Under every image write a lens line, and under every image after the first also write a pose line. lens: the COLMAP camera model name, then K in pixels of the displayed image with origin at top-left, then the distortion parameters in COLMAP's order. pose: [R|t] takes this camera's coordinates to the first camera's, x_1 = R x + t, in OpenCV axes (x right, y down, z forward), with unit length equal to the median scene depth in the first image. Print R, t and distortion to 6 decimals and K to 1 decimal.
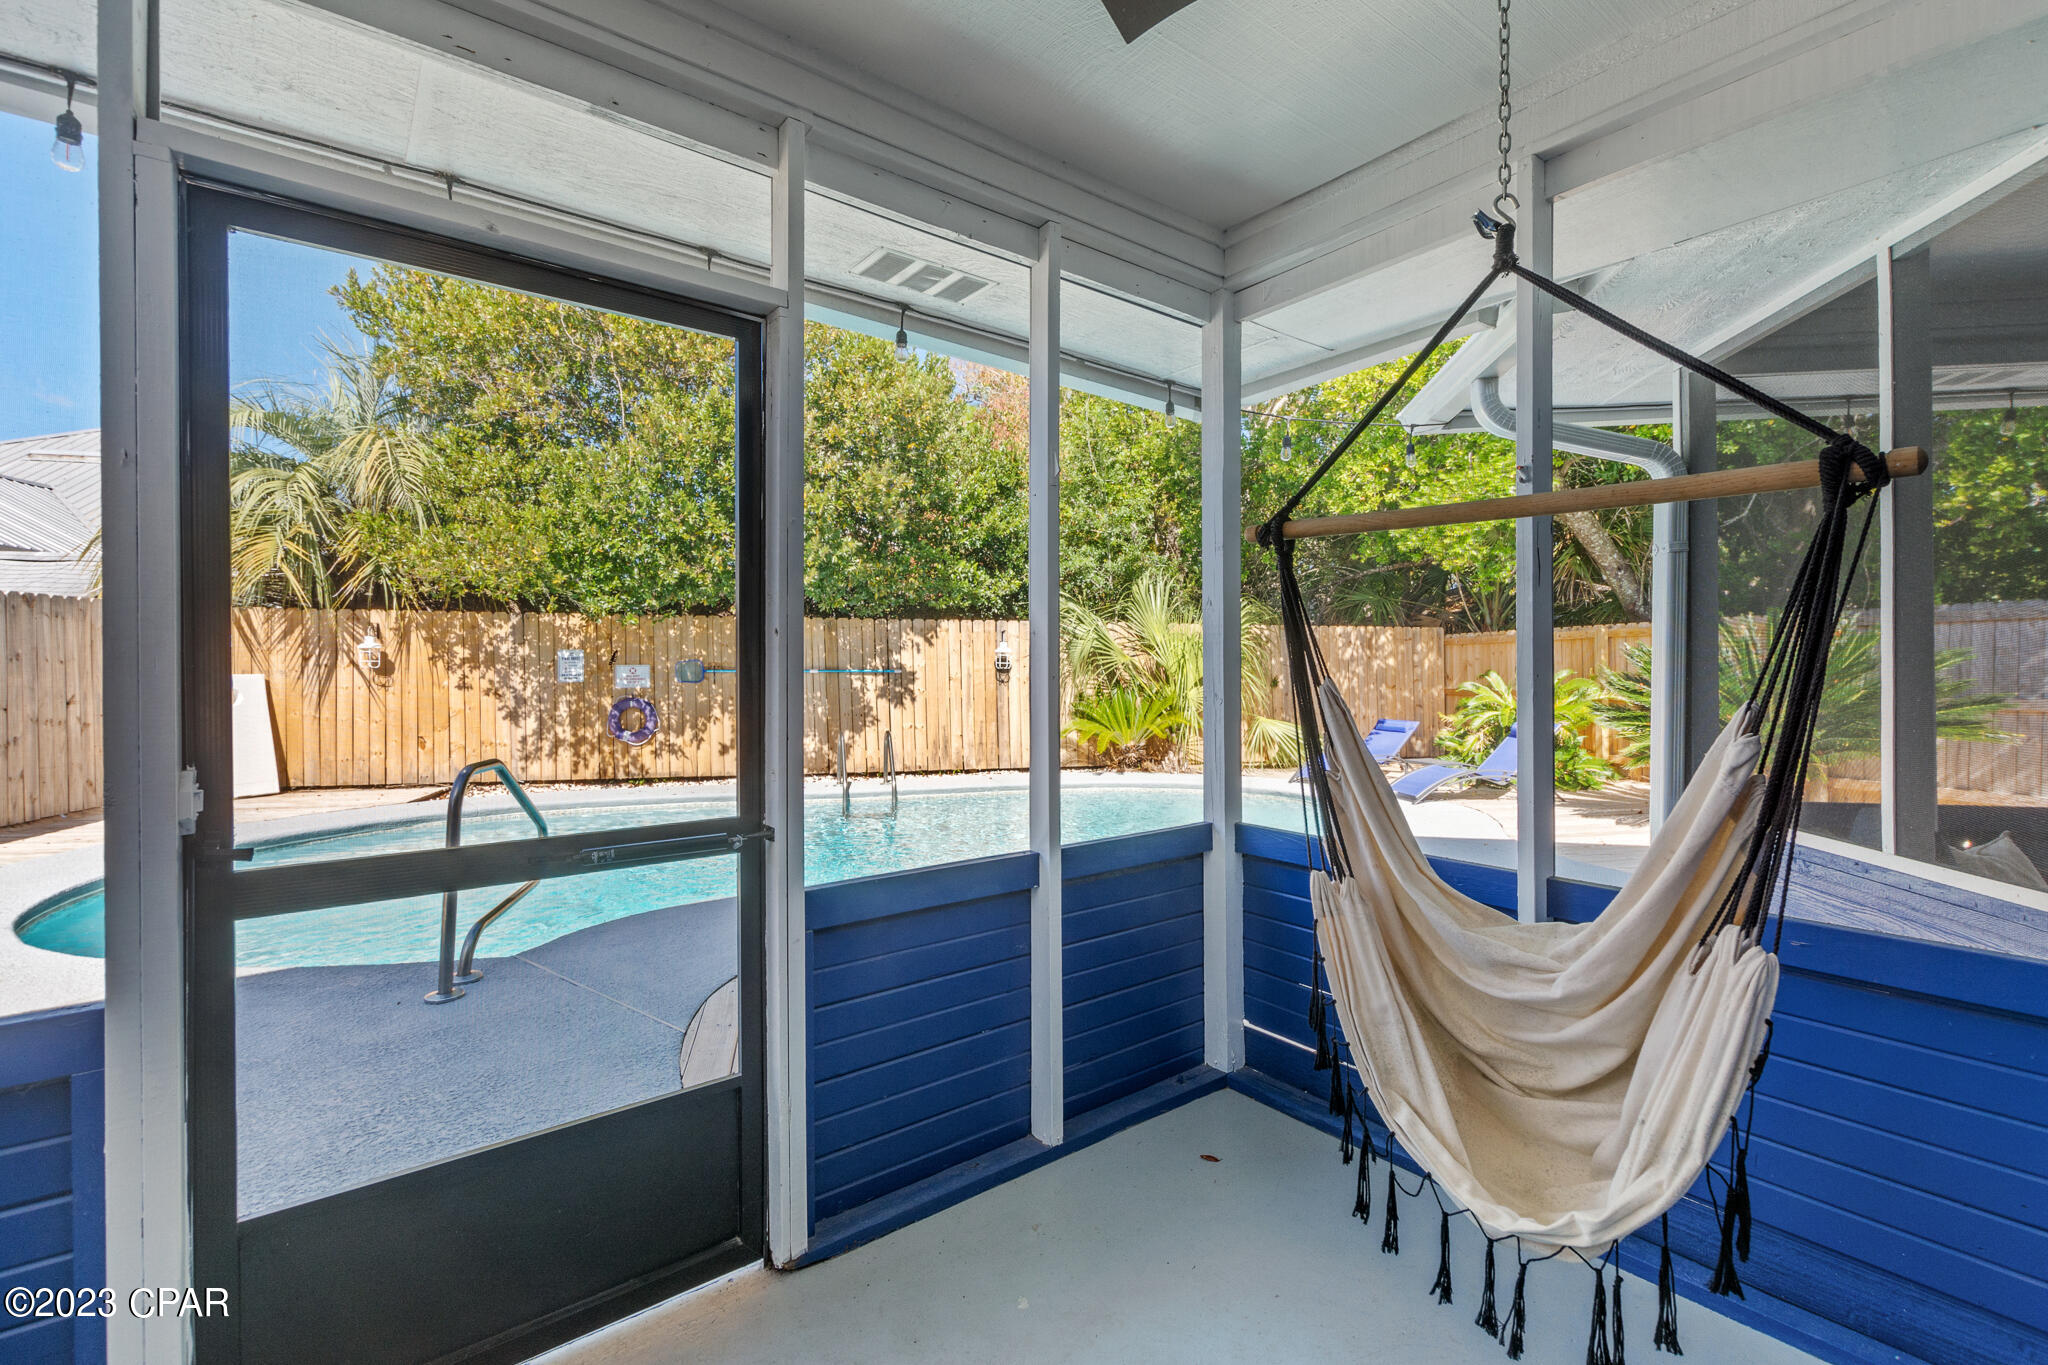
lens RADIAL K [[893.2, 0, 1025.5], [0, 893.2, 678.1], [0, 0, 1]] dist [0.009936, -0.004064]
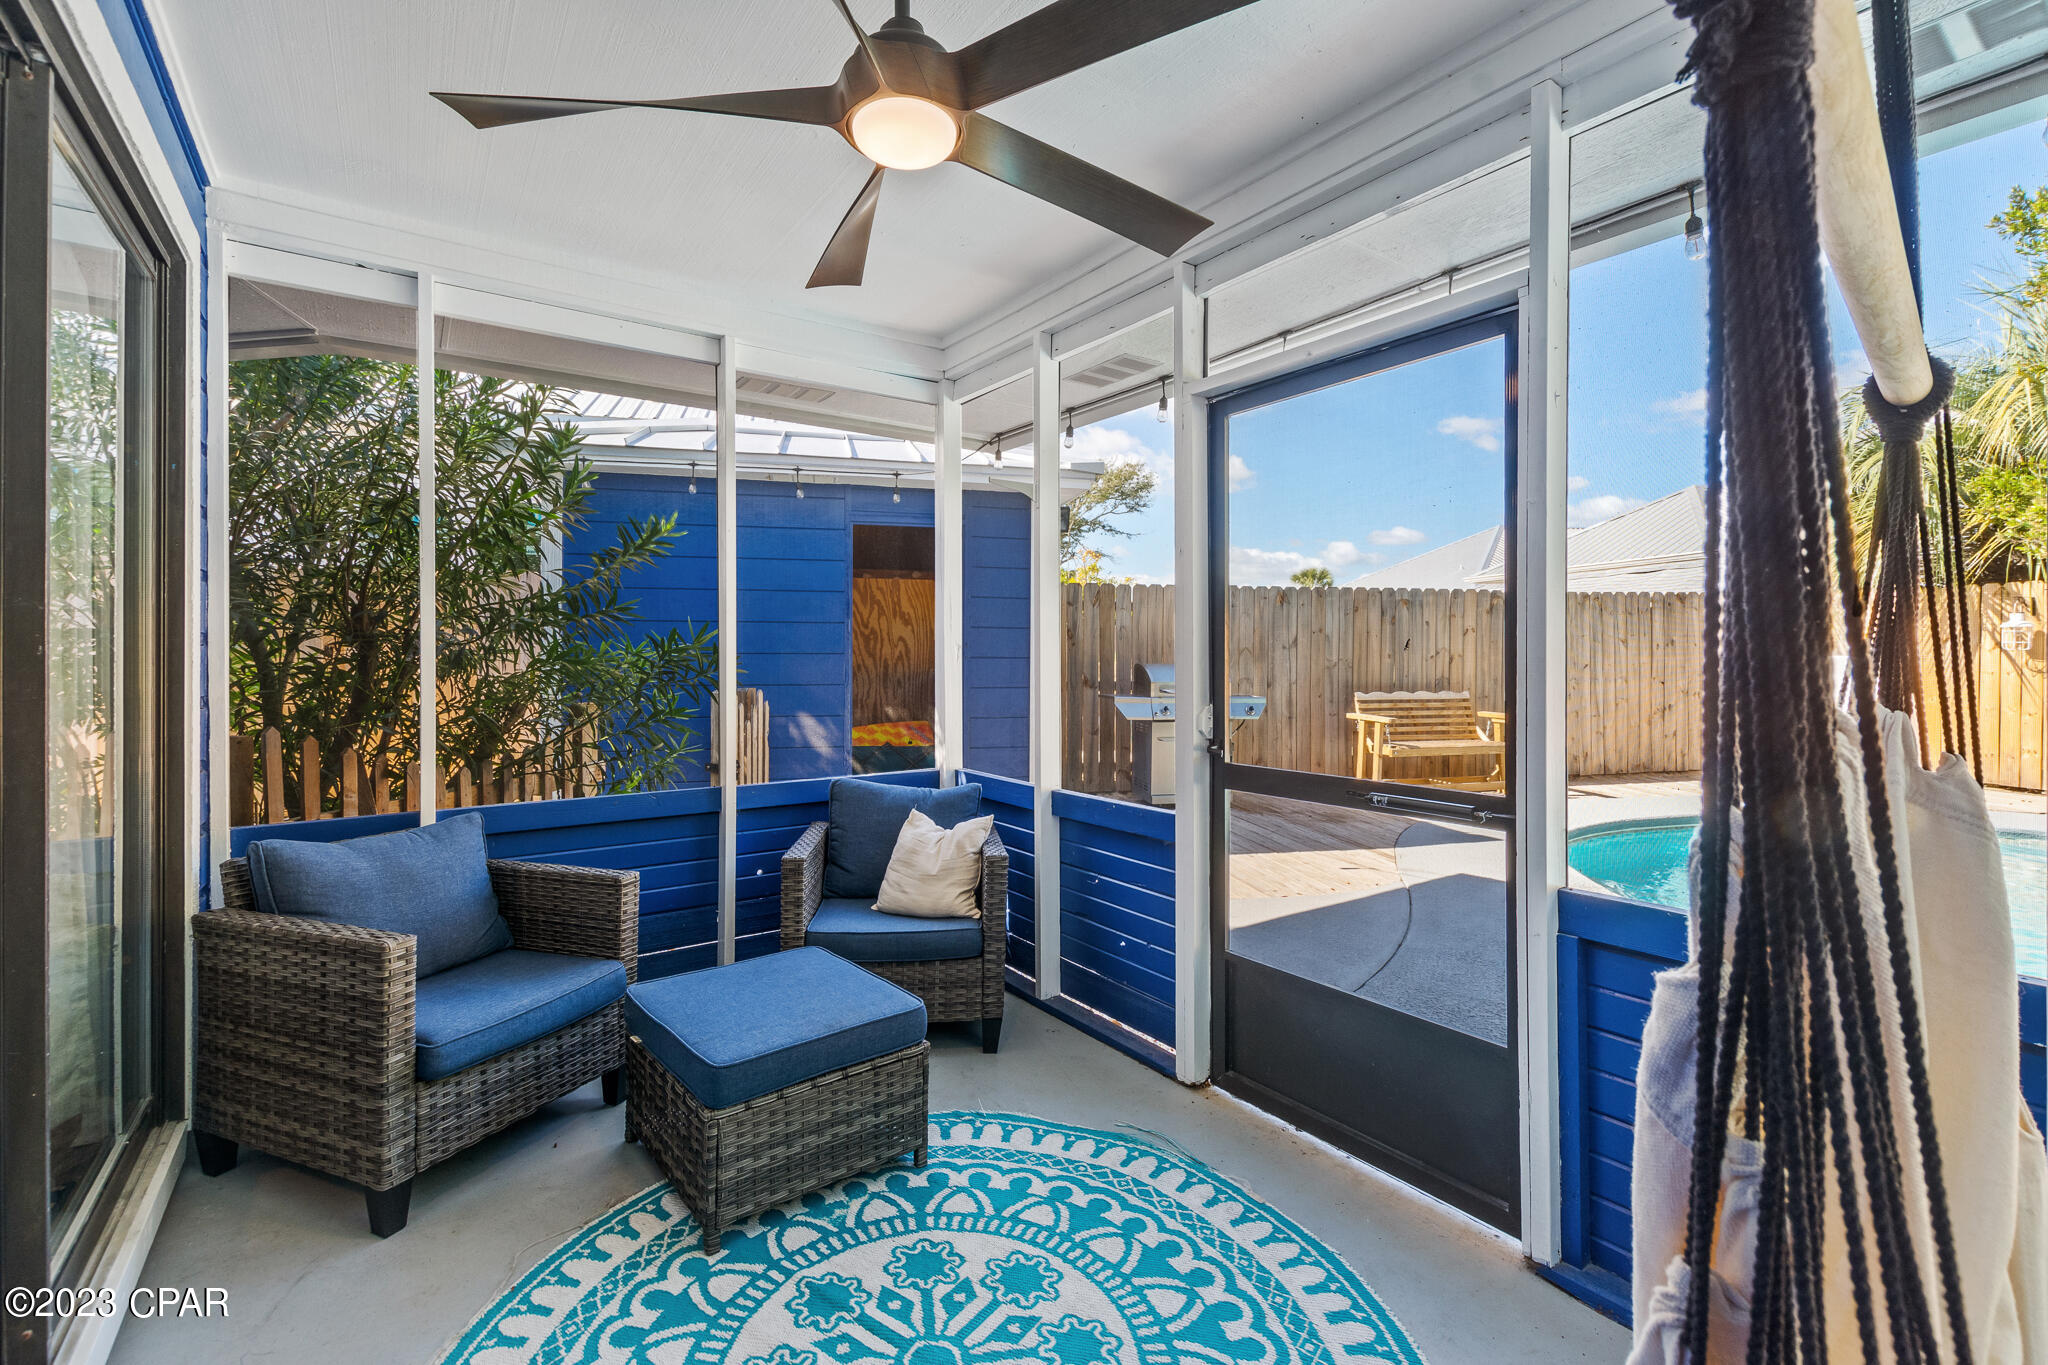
lens RADIAL K [[893.2, 0, 1038.8], [0, 893.2, 657.0], [0, 0, 1]] dist [0.009936, -0.004064]
pose [[-0.039467, 0.007121, -0.999196, 0.151050], [-0.011035, 0.999911, 0.007562, -0.000983], [0.999160, 0.011325, -0.039385, 0.103600]]
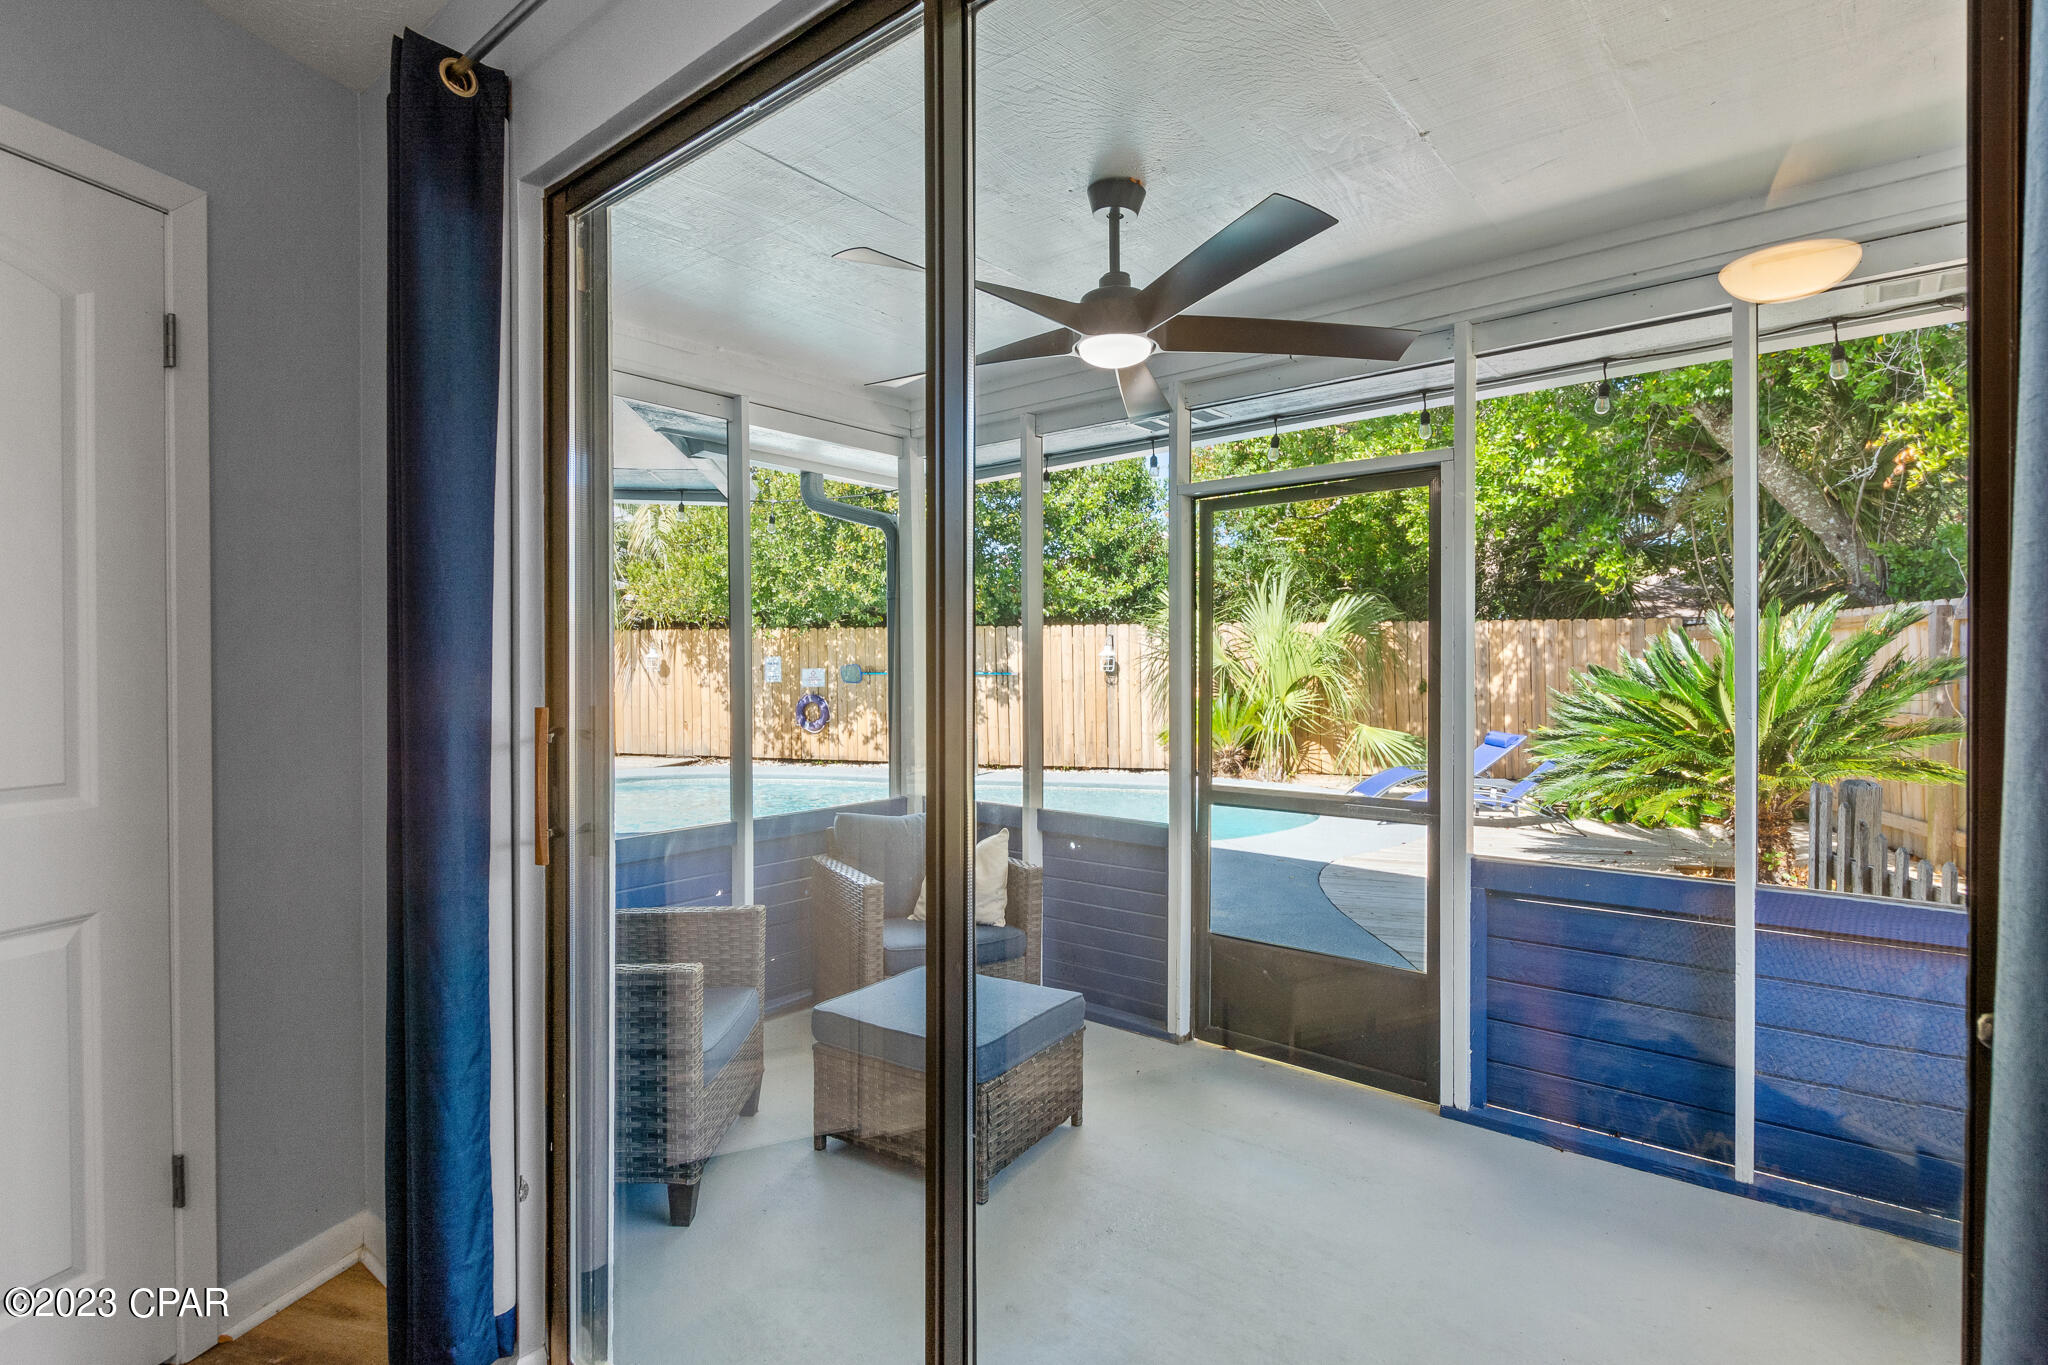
lens RADIAL K [[996.6, 0, 1031.8], [0, 996.6, 677.8], [0, 0, 1]] dist [-0.001523, -0.000208]
pose [[0.860802, 0.005023, -0.508916, 0.559684], [-0.001158, 0.999968, 0.007911, -0.013684], [0.508939, -0.006221, 0.860780, -0.043658]]
